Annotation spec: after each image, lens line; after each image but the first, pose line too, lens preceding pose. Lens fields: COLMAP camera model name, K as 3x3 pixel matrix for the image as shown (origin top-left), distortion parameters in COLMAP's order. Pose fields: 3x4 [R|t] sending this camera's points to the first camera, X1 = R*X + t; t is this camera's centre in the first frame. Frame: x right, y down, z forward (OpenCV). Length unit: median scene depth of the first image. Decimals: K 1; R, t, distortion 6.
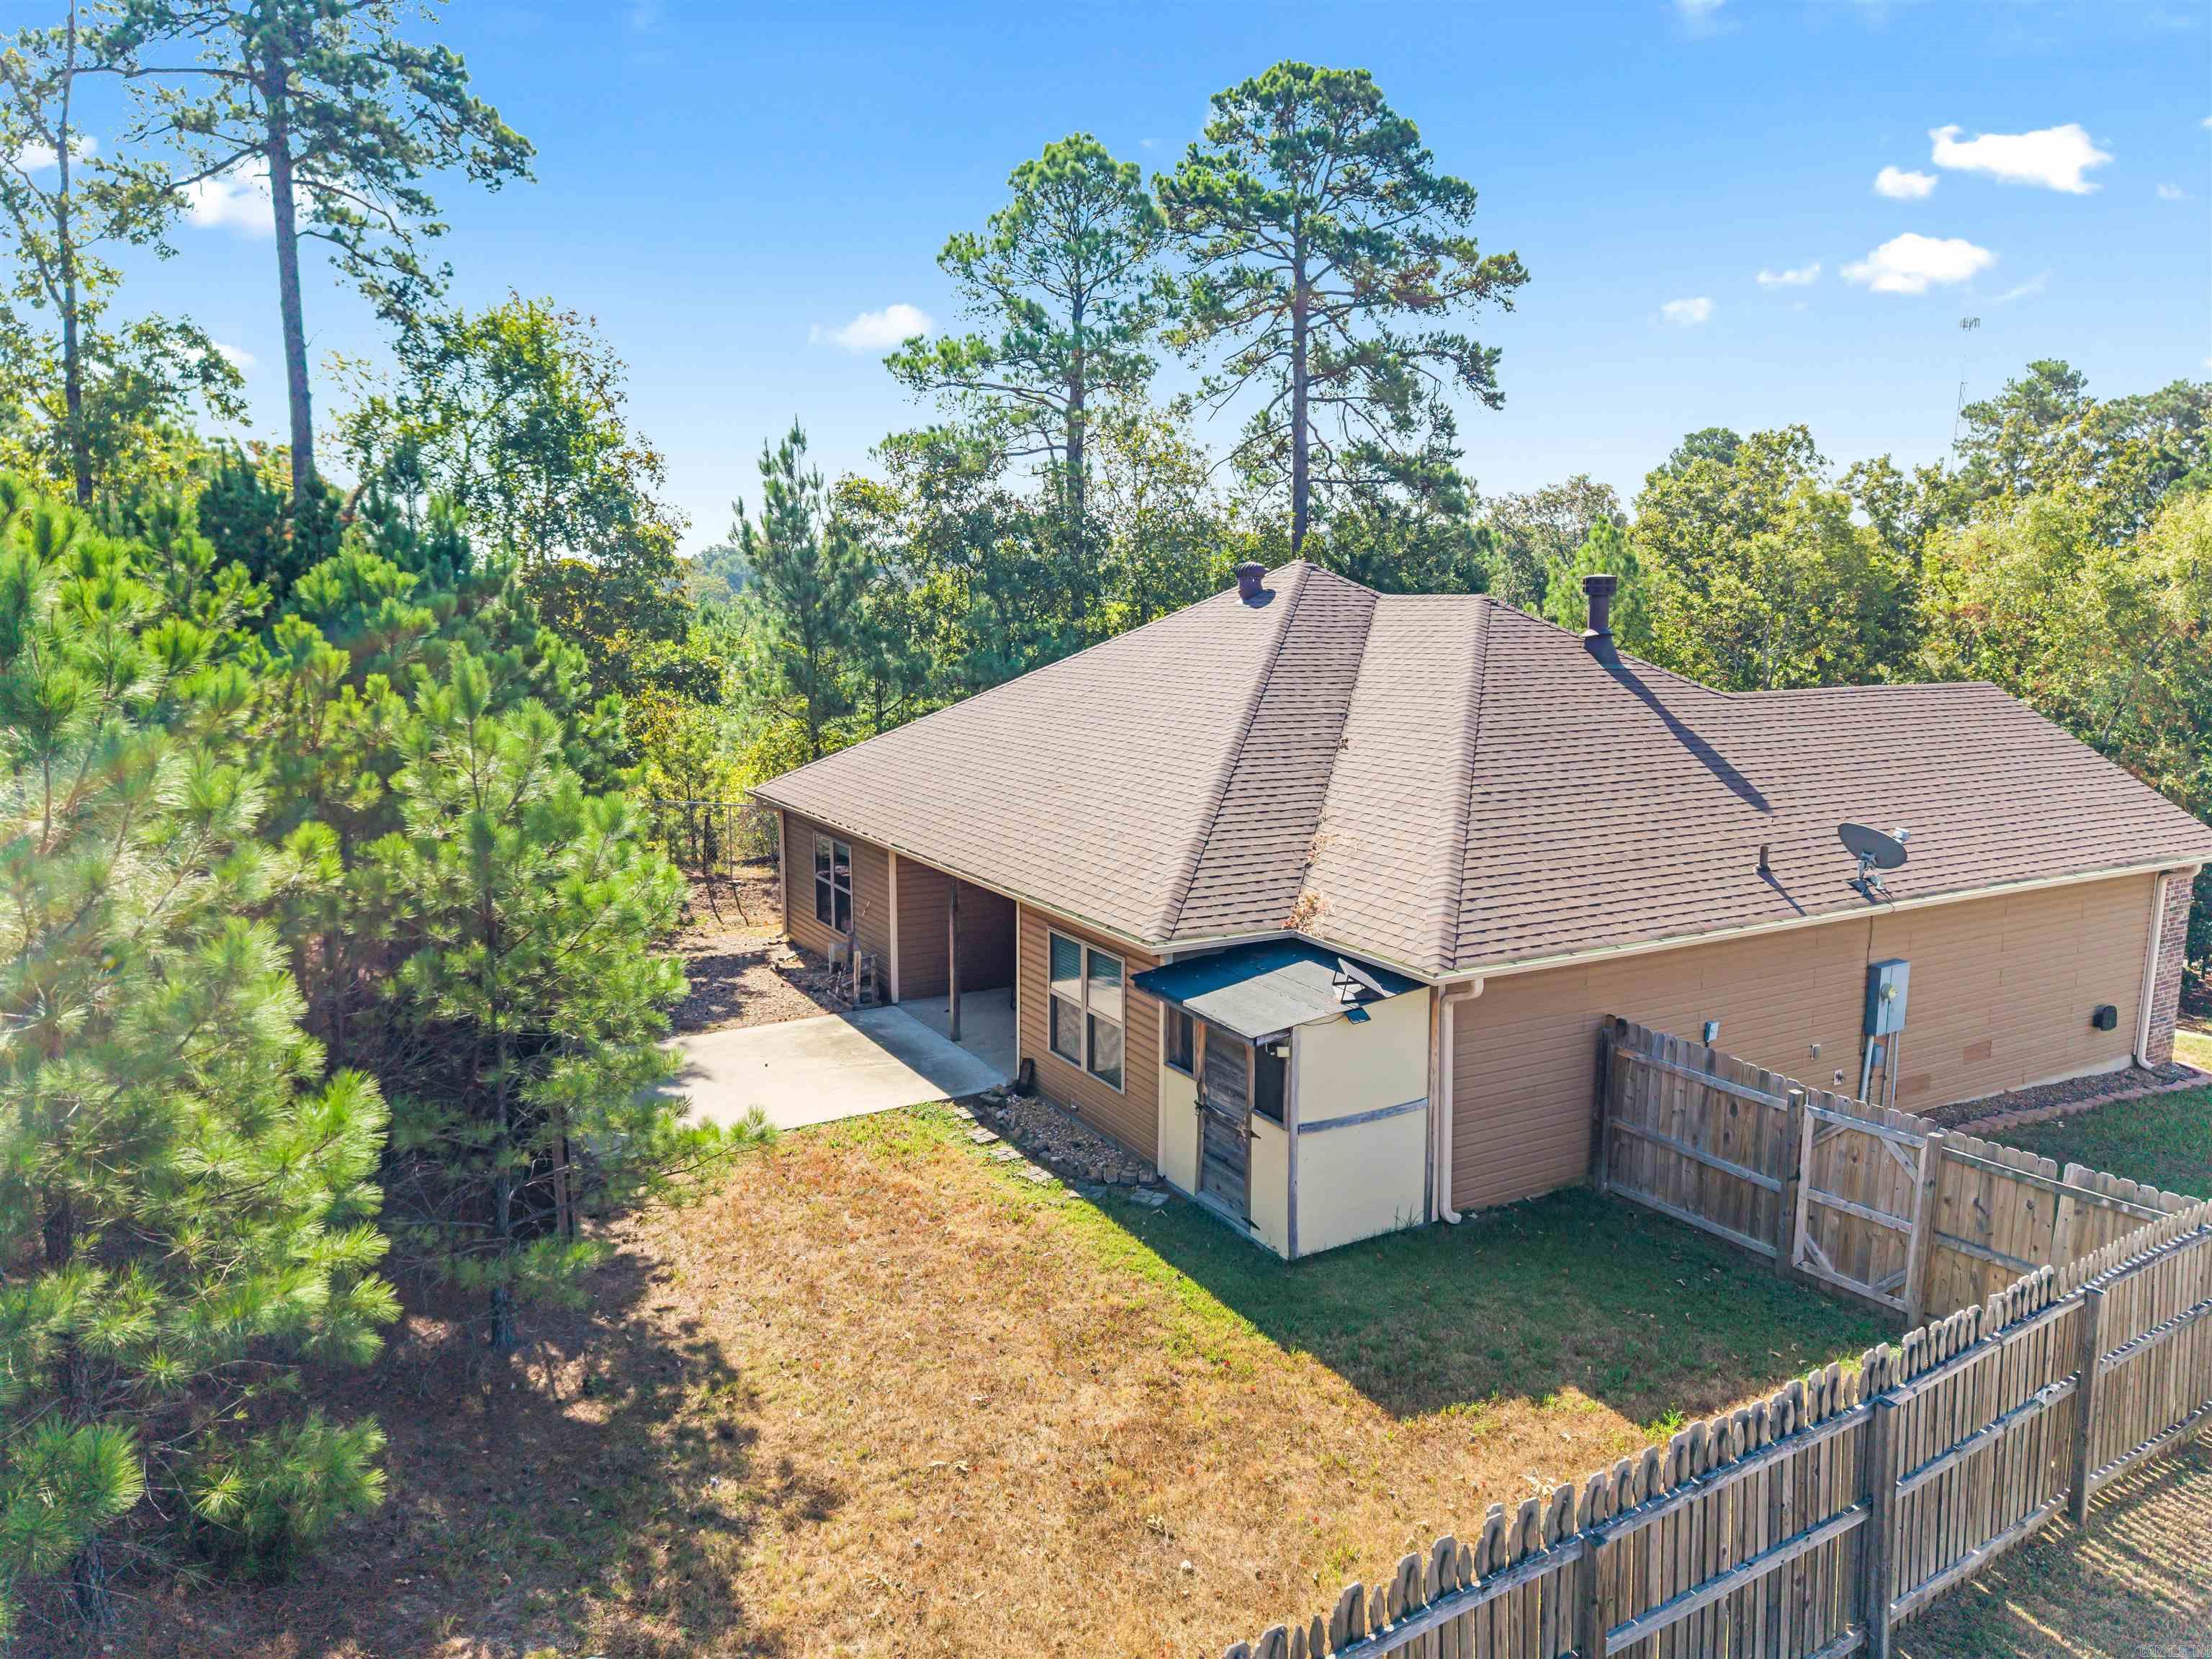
lens RADIAL K [[1498.2, 0, 1127.4], [0, 1498.2, 828.5], [0, 0, 1]] dist [0.007505, -0.007370]
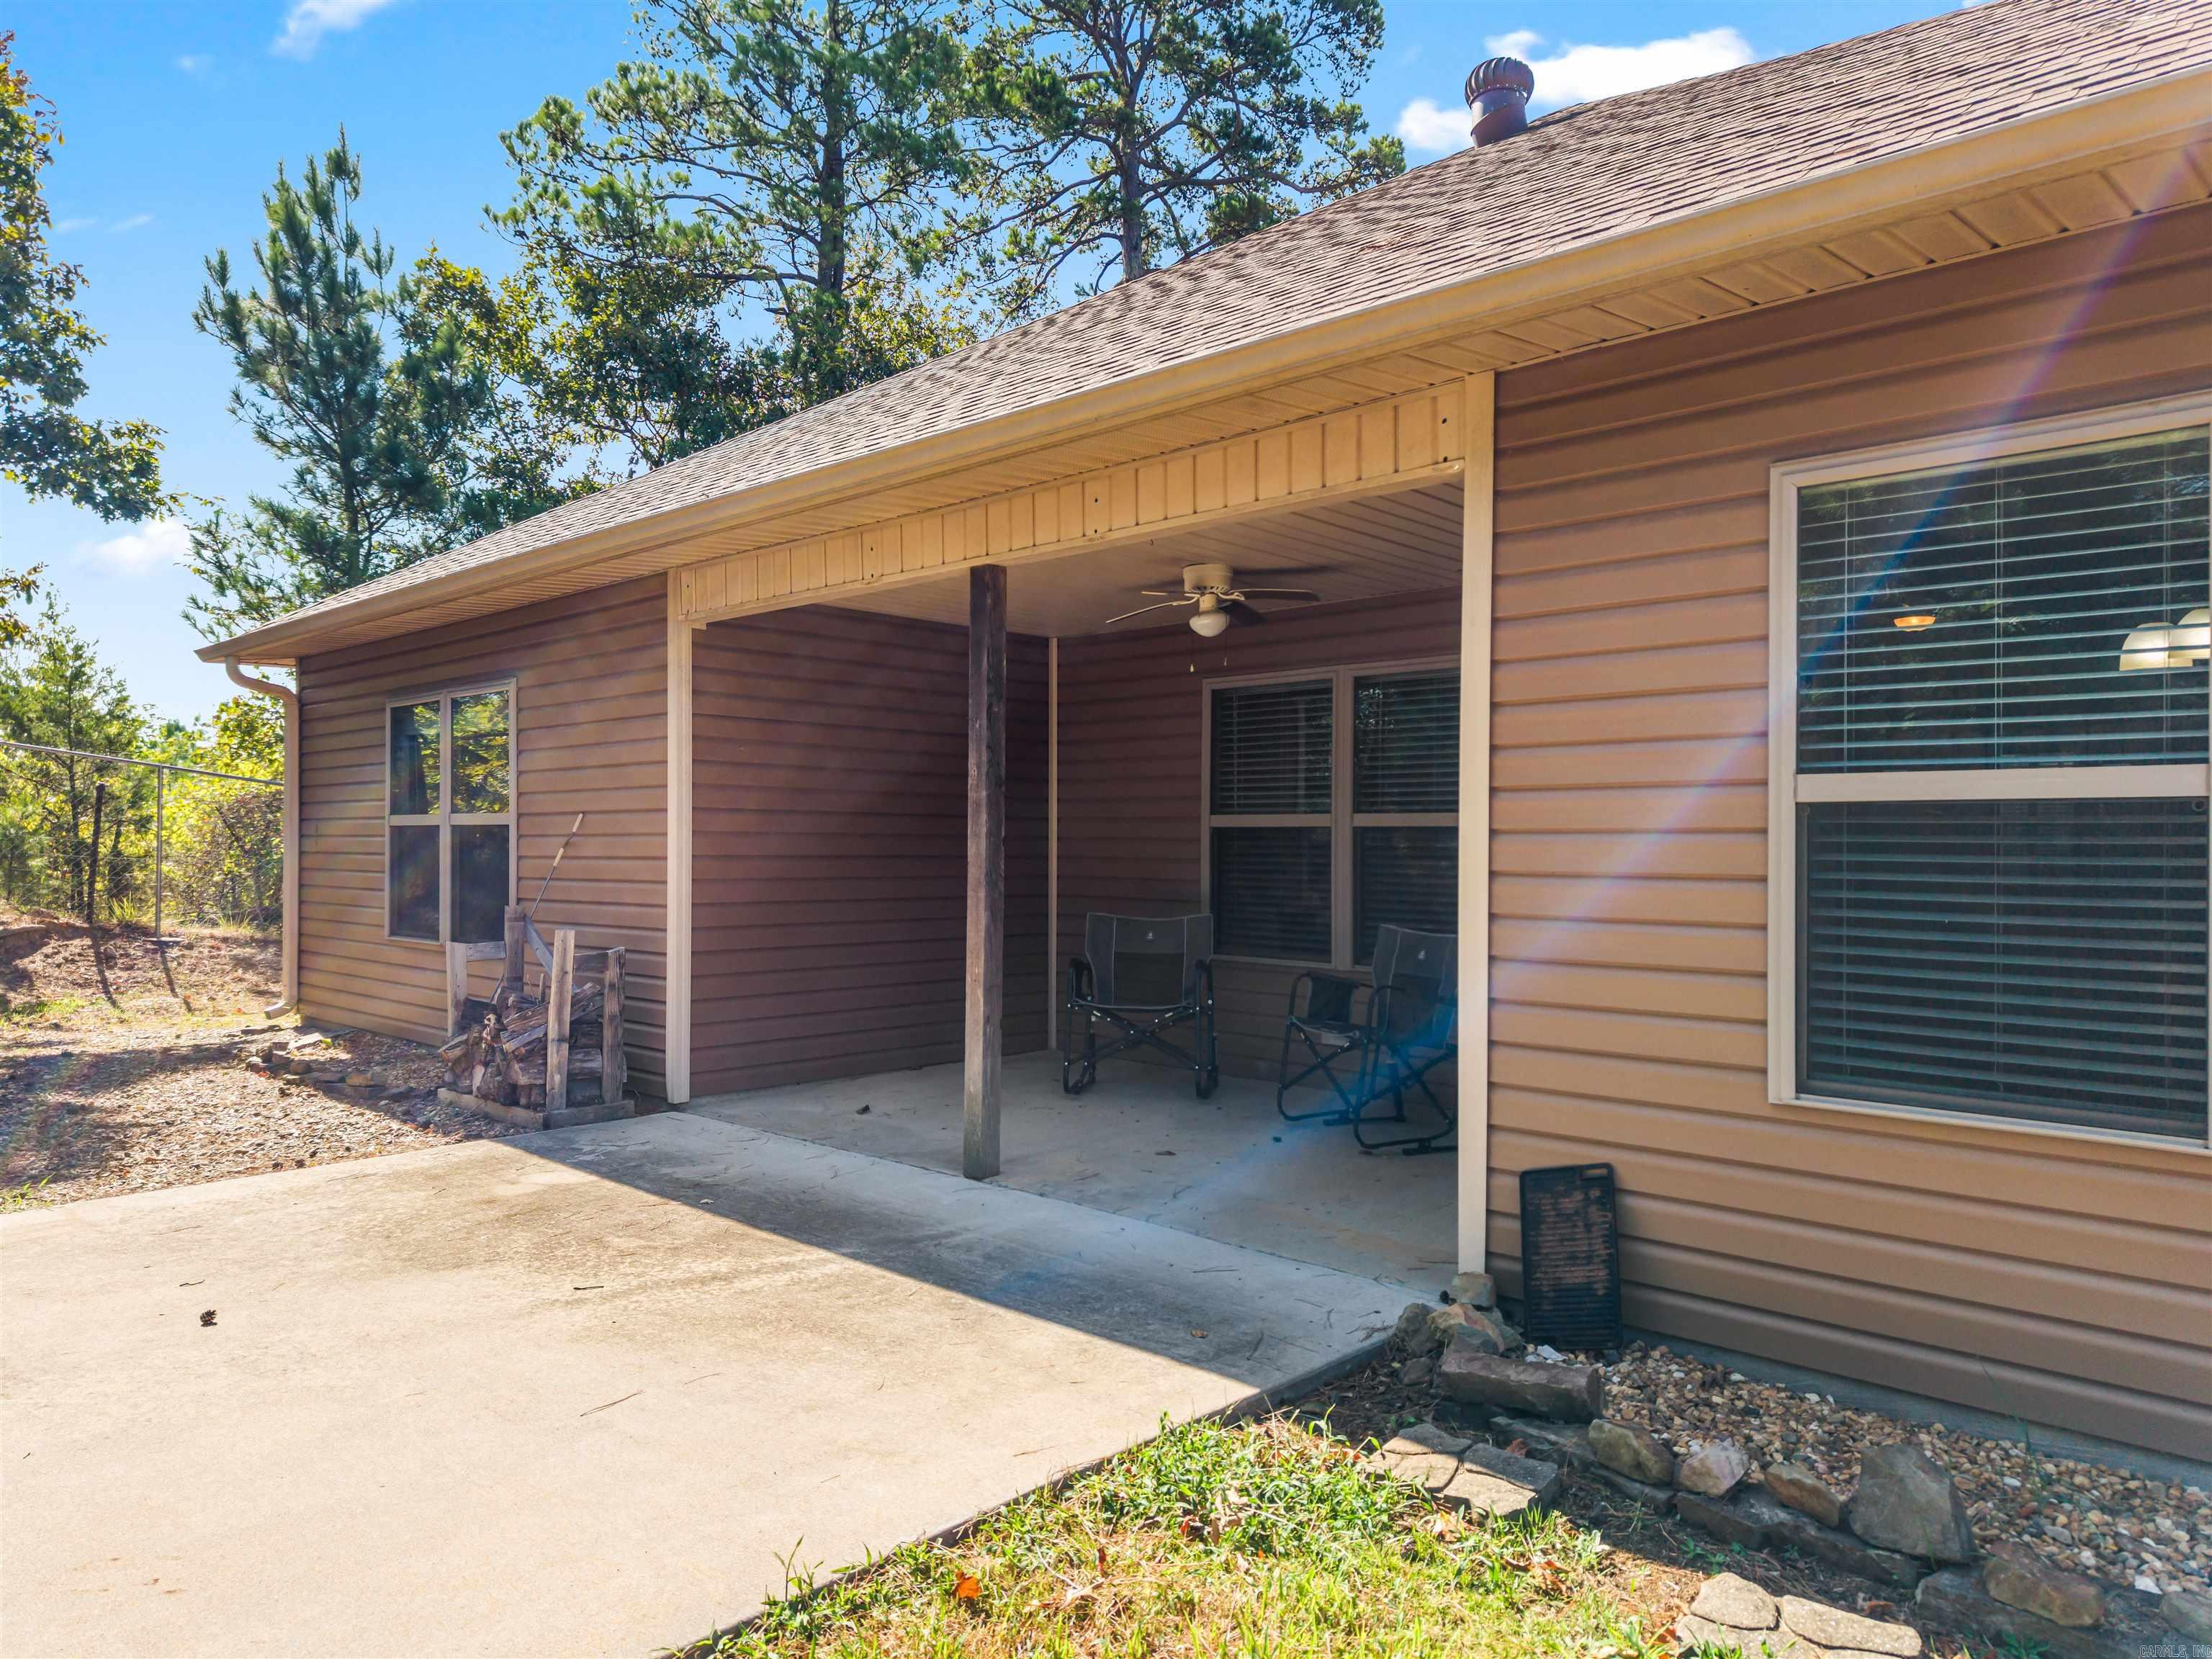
lens RADIAL K [[1477.4, 0, 1106.0], [0, 1477.4, 829.5], [0, 0, 1]] dist [0.018757, -0.002819]
pose [[0.960010, 0.000907, 0.279966, -0.201489], [0.044164, 0.986983, -0.154639, 0.144039], [-0.276462, 0.160820, 0.947473, 0.858242]]
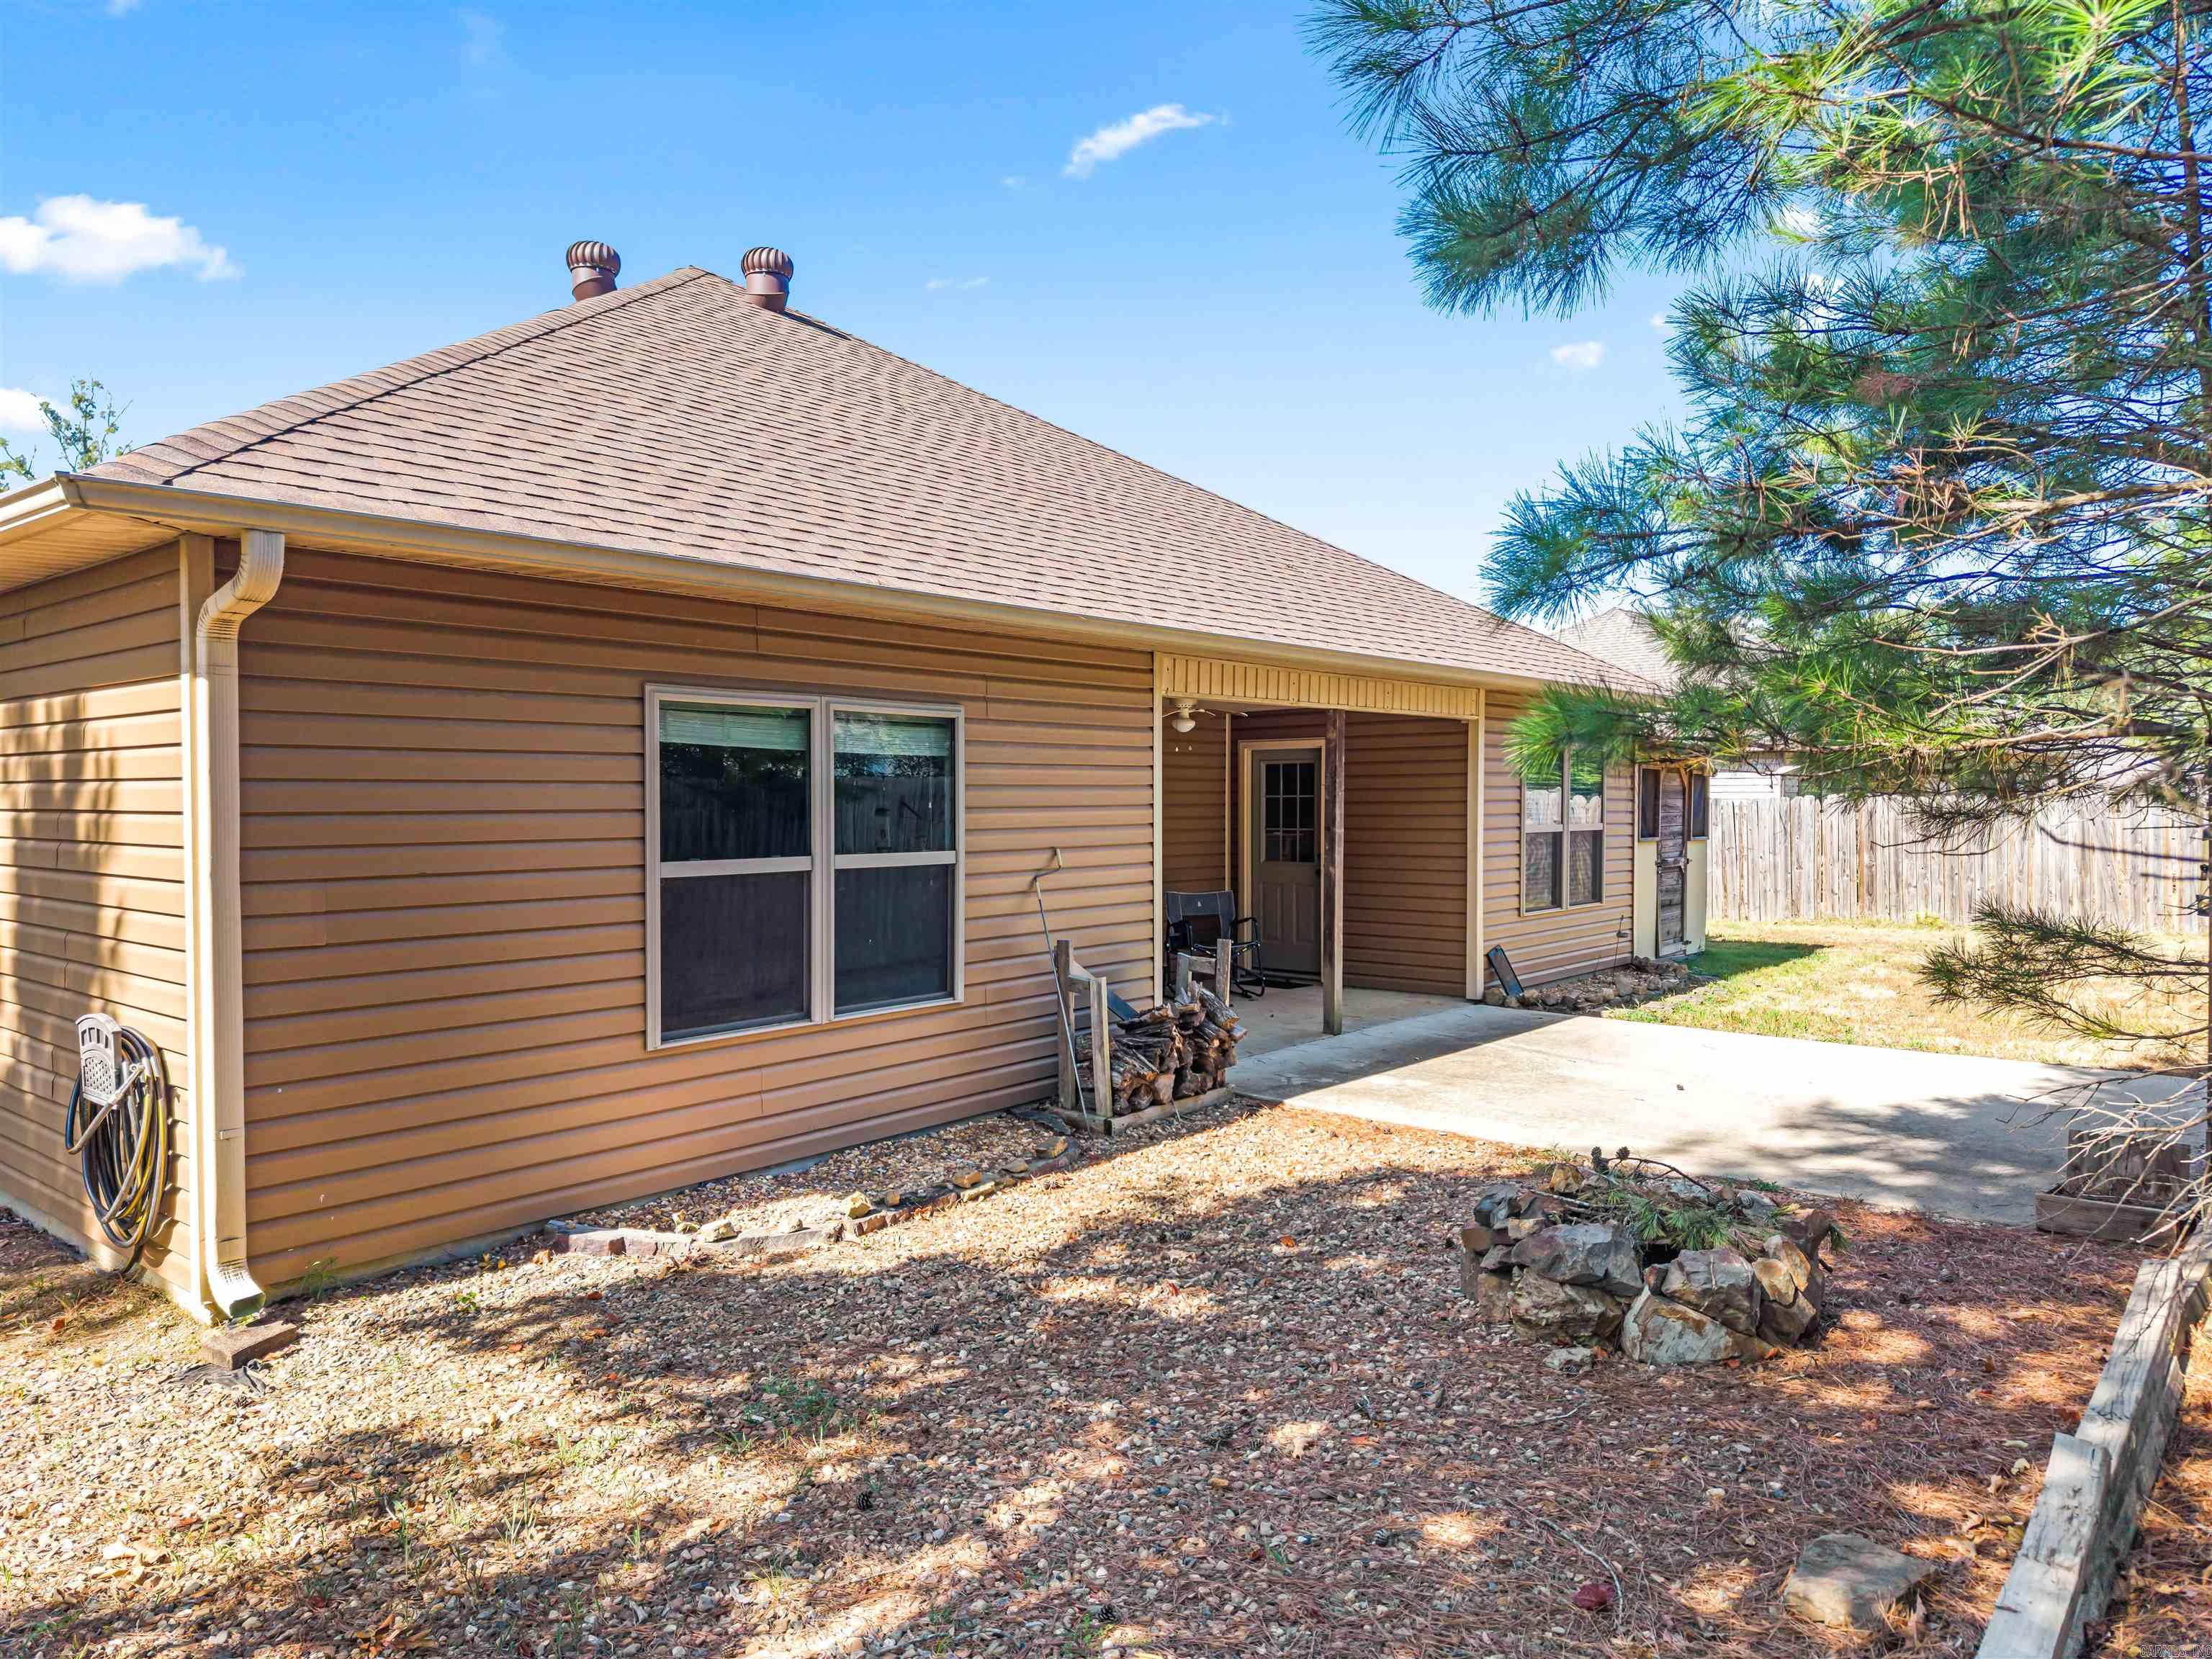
lens RADIAL K [[1477.4, 0, 1106.0], [0, 1477.4, 829.5], [0, 0, 1]] dist [0.018757, -0.002819]
pose [[-0.338989, -0.025809, 0.940436, -0.428647], [0.146302, 0.986016, 0.079796, 0.087959], [-0.929345, 0.164638, -0.330473, 1.043251]]
